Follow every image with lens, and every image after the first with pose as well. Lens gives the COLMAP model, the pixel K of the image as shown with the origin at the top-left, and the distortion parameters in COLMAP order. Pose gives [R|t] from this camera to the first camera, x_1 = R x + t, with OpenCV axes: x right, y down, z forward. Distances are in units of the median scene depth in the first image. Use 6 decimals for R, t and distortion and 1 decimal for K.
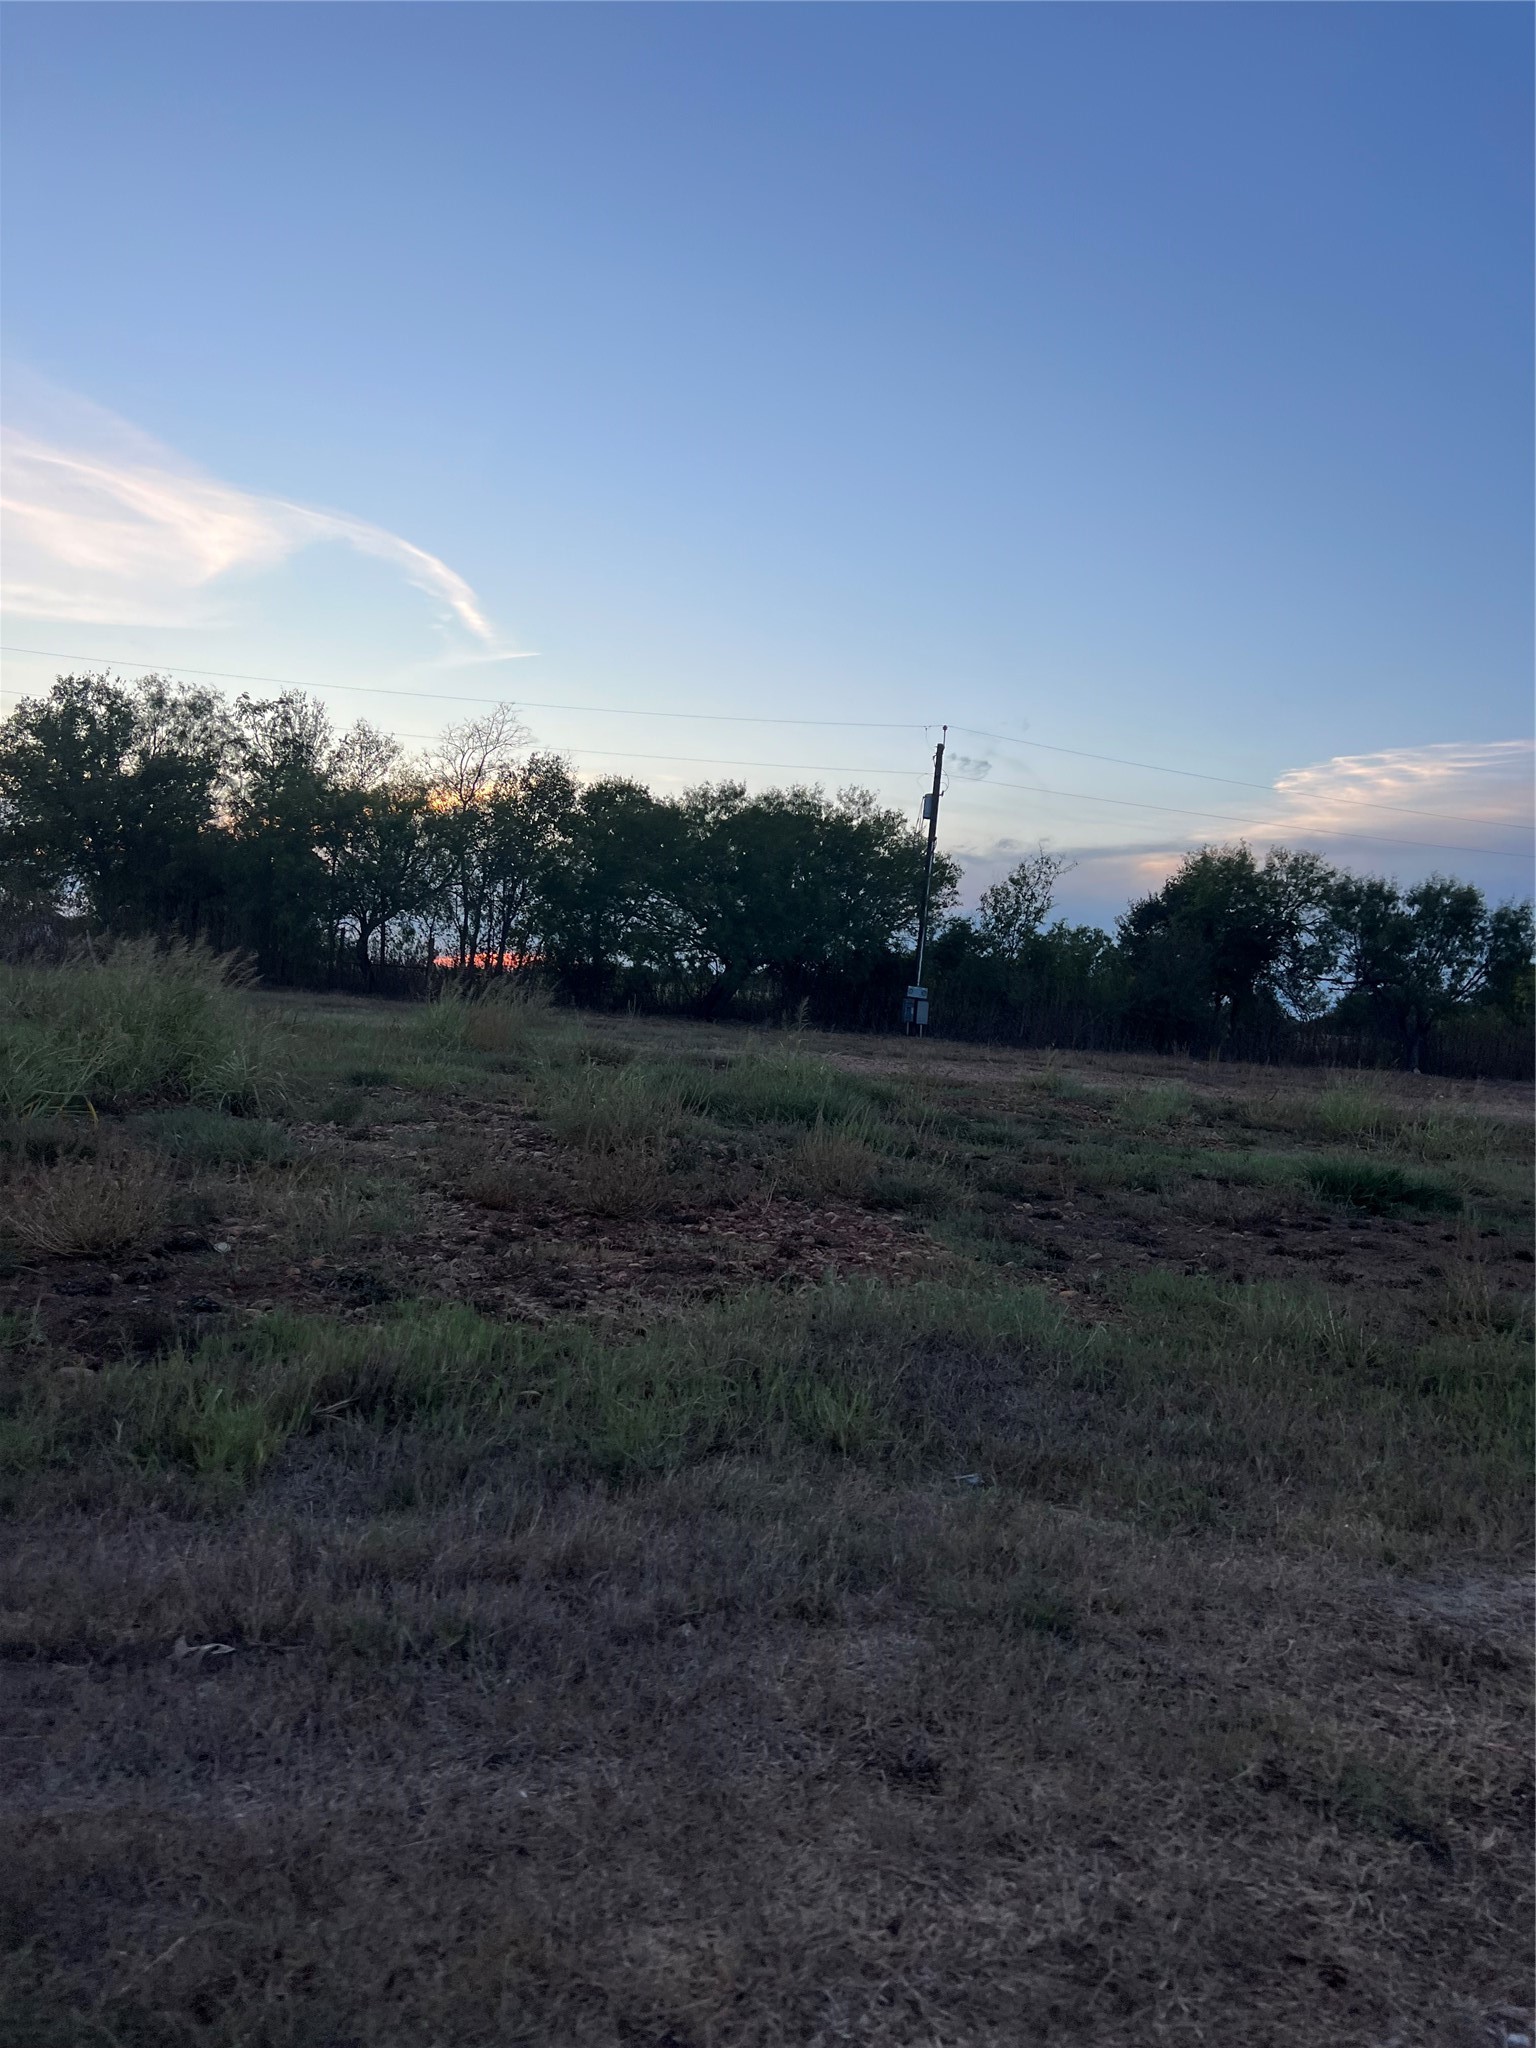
lens RADIAL K [[1548.7, 0, 768.0], [0, 1548.7, 1024.0], [0, 0, 1]] dist [0.011340, 0.001730]
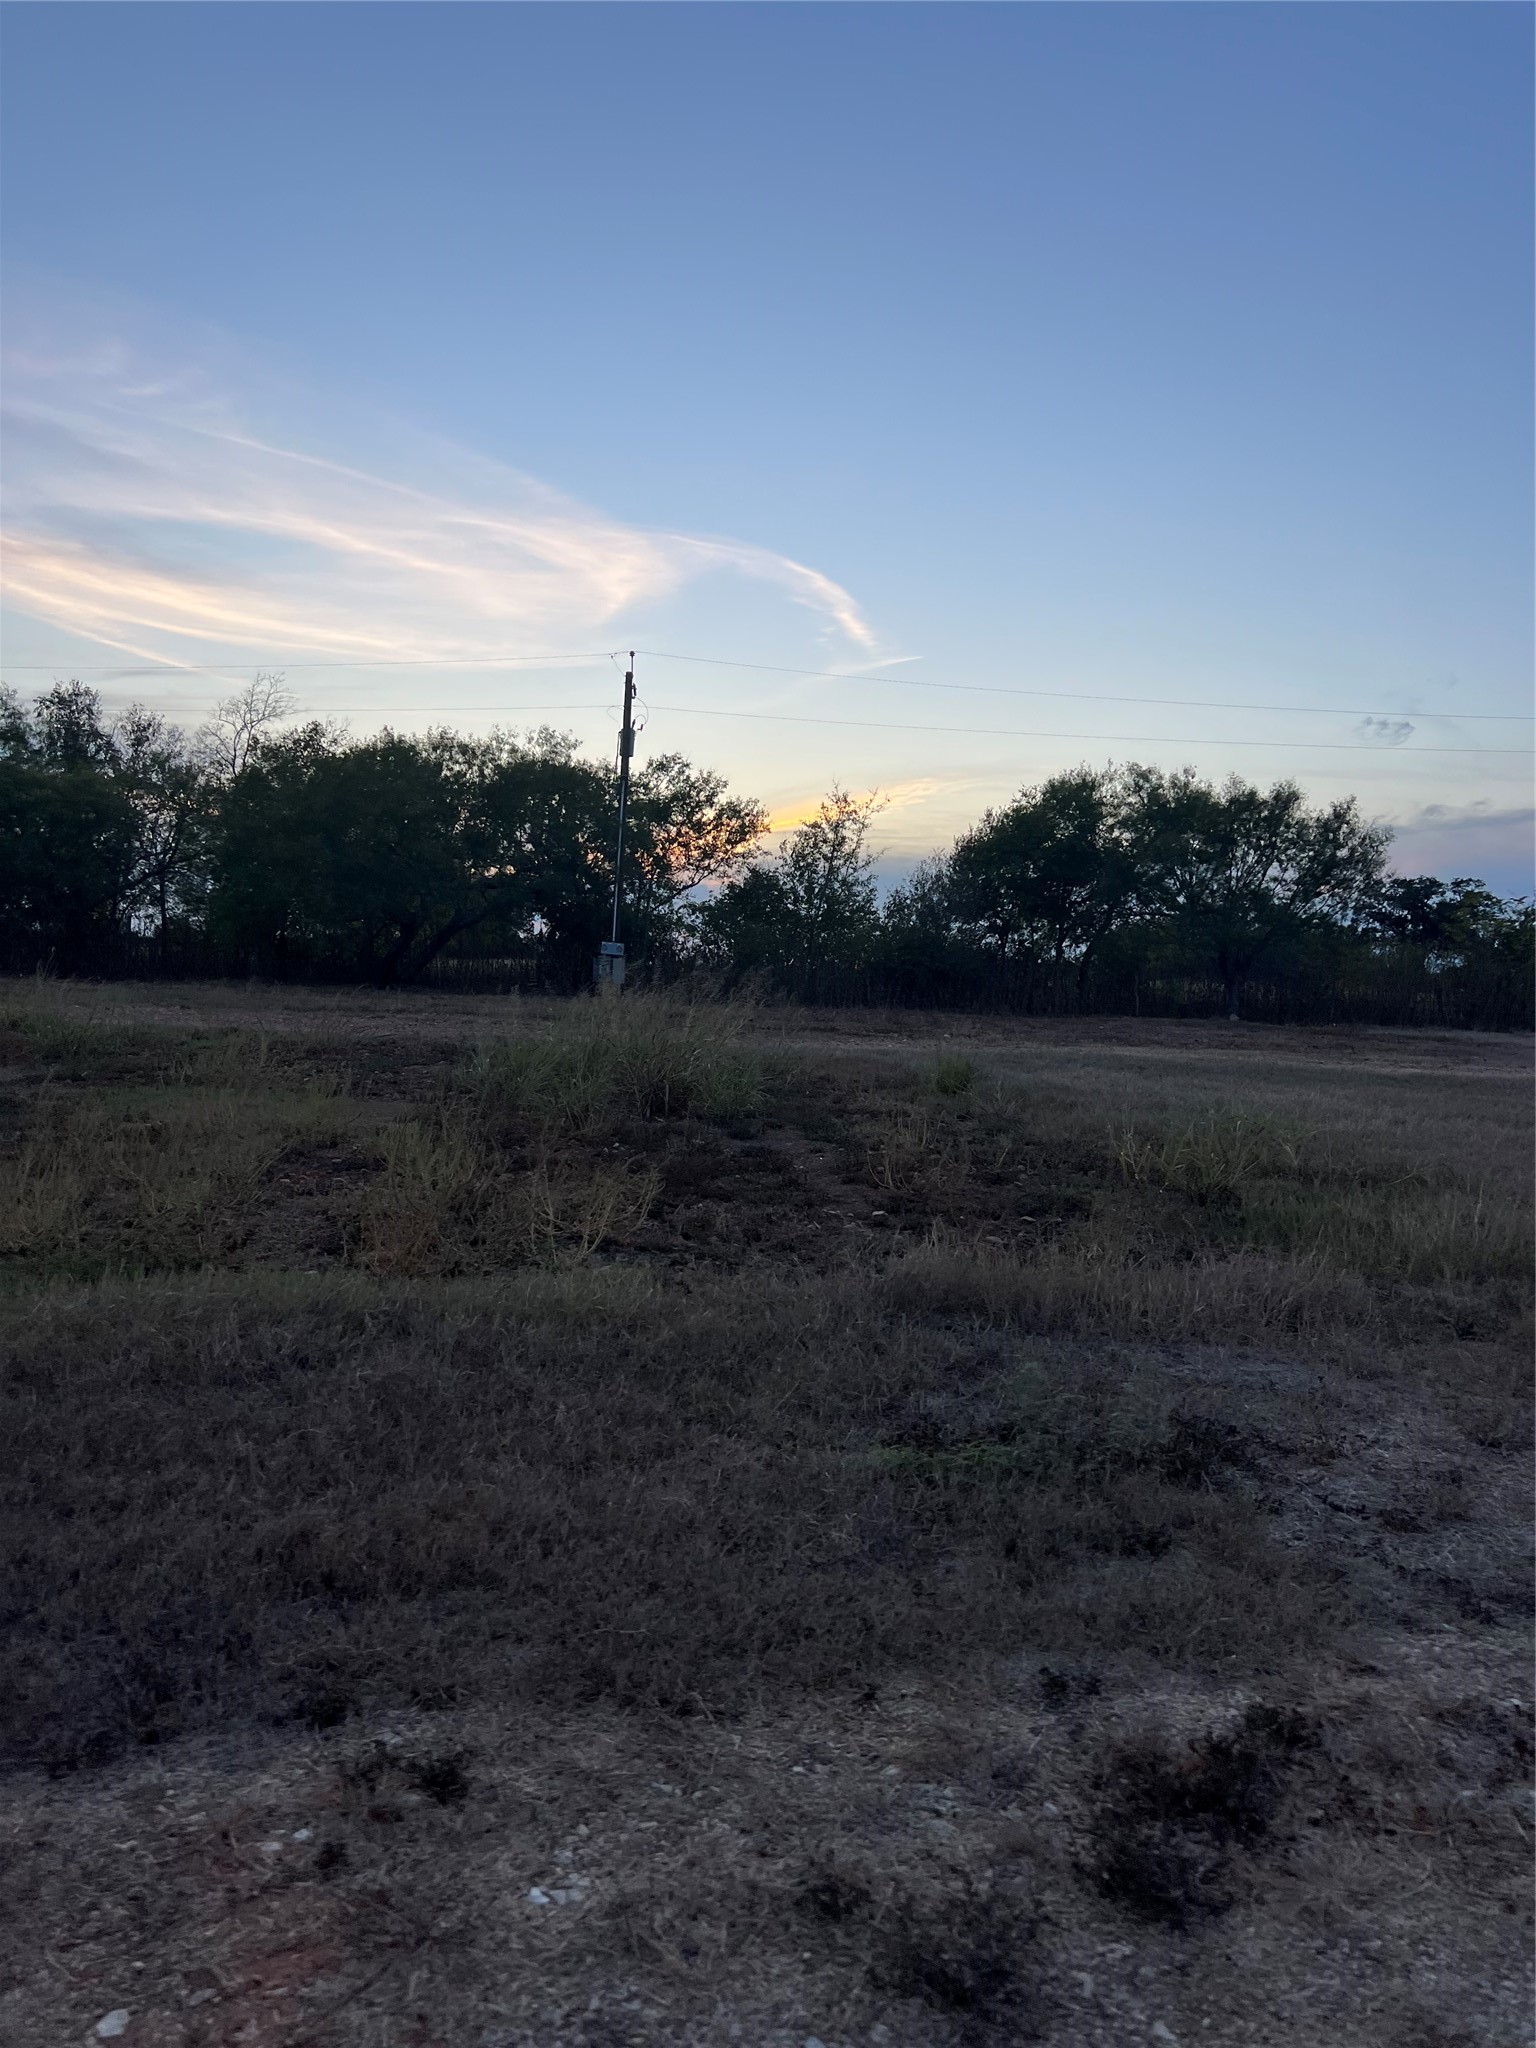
lens RADIAL K [[1542.0, 0, 782.0], [0, 1542.0, 1029.4], [0, 0, 1]] dist [0.033572, -0.002458]
pose [[0.968858, -0.037339, -0.244785, 0.373313], [0.038498, 0.999259, -0.000048, 0.027448], [0.244605, -0.009377, 0.969577, 0.136964]]
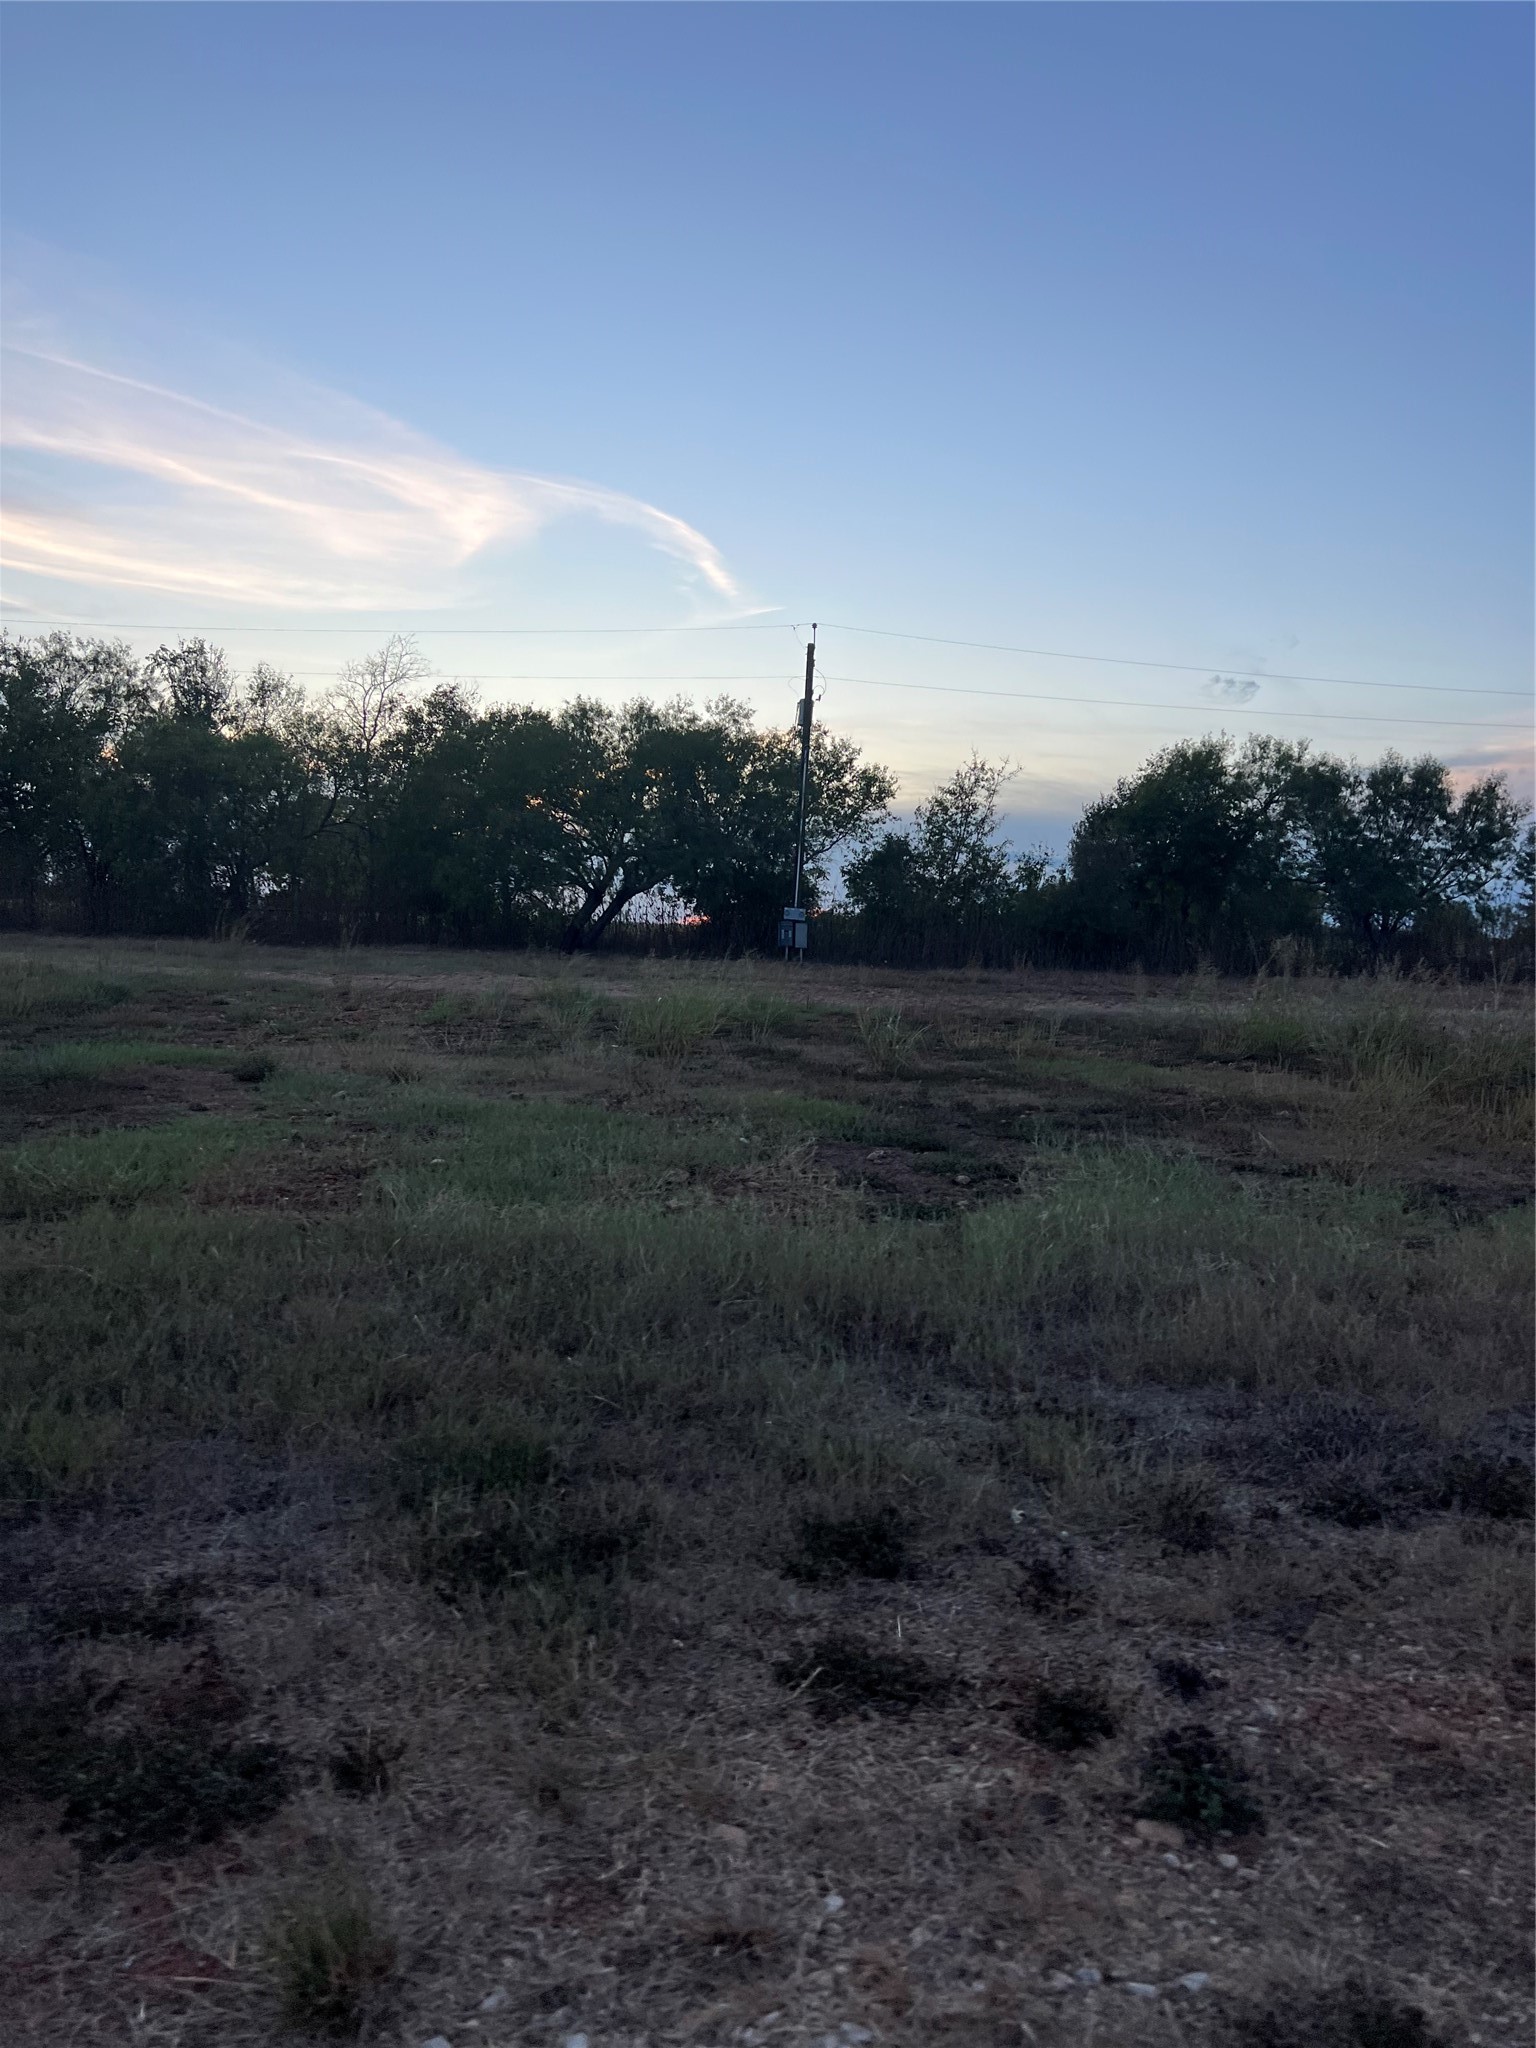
lens RADIAL K [[1542.0, 0, 782.0], [0, 1542.0, 1029.4], [0, 0, 1]] dist [0.033572, -0.002458]
pose [[0.986653, -0.035353, -0.158951, 0.212486], [0.041288, 0.998562, 0.034187, 0.015436], [0.157514, -0.040293, 0.986694, 0.071730]]
